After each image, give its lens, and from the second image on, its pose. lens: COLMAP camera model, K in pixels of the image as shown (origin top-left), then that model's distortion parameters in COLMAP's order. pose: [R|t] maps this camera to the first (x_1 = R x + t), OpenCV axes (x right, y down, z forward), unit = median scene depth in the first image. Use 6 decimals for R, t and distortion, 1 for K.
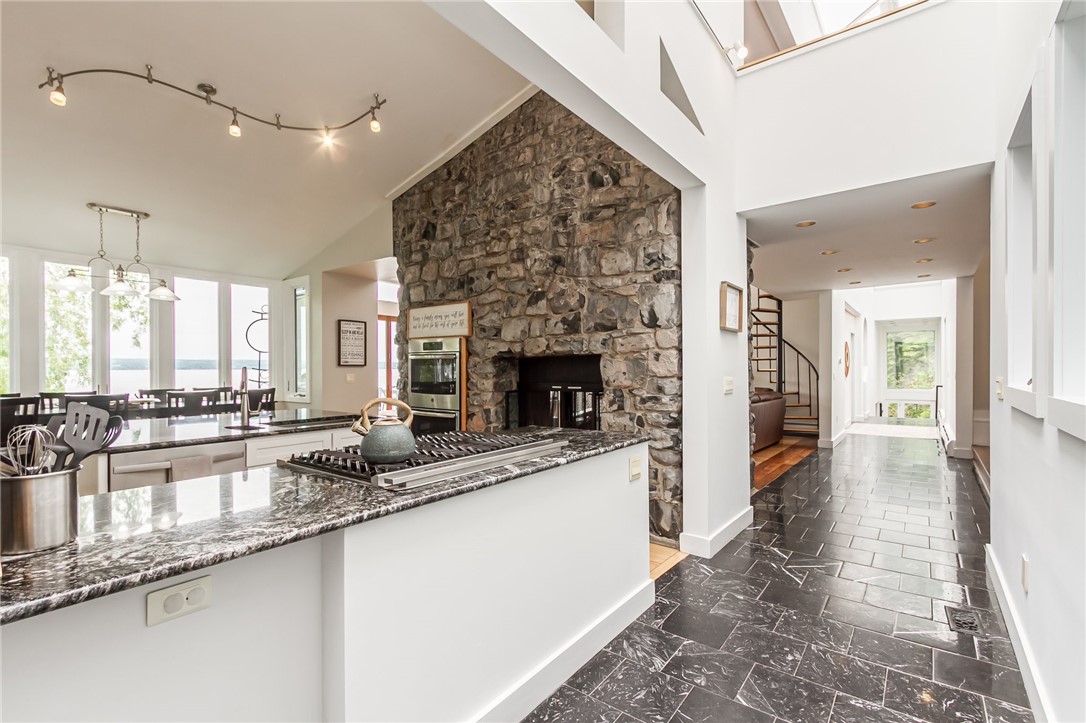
lens RADIAL K [[492.8, 0, 554.4], [0, 492.8, 367.7], [0, 0, 1]] dist [0.002066, -0.000855]
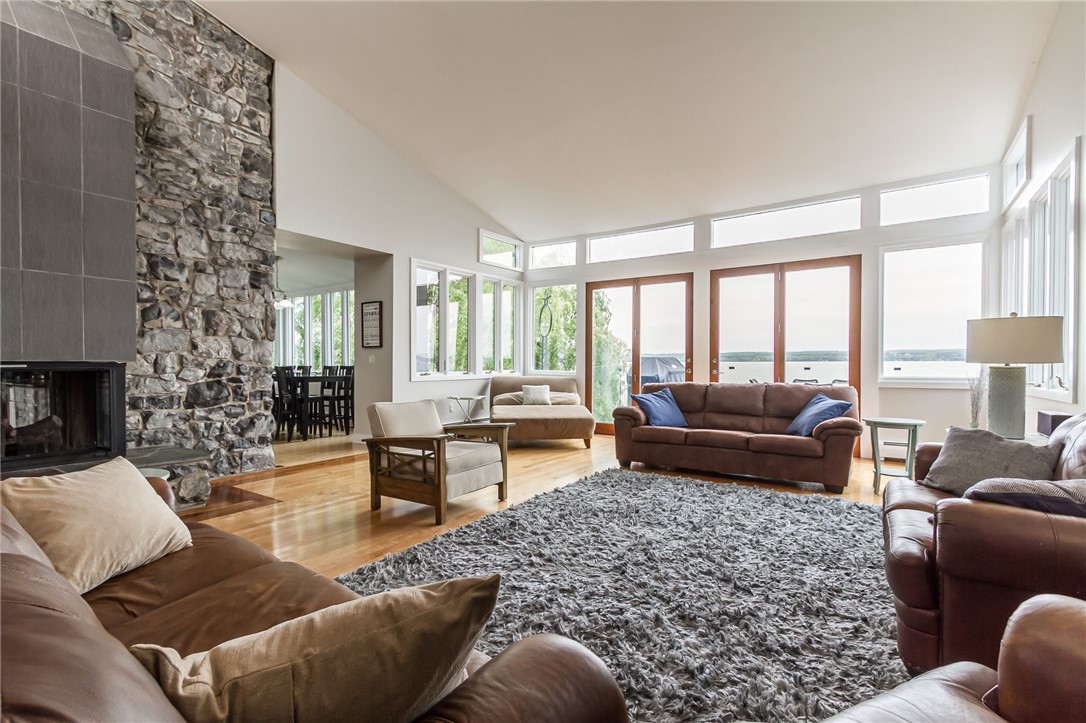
lens RADIAL K [[492.8, 0, 554.4], [0, 492.8, 367.7], [0, 0, 1]] dist [0.002066, -0.000855]
pose [[0.034995, 0.011978, -0.999316, 0.842322], [0.003486, 0.999921, 0.012107, 0.038613], [0.999381, -0.003907, 0.034950, 1.863553]]
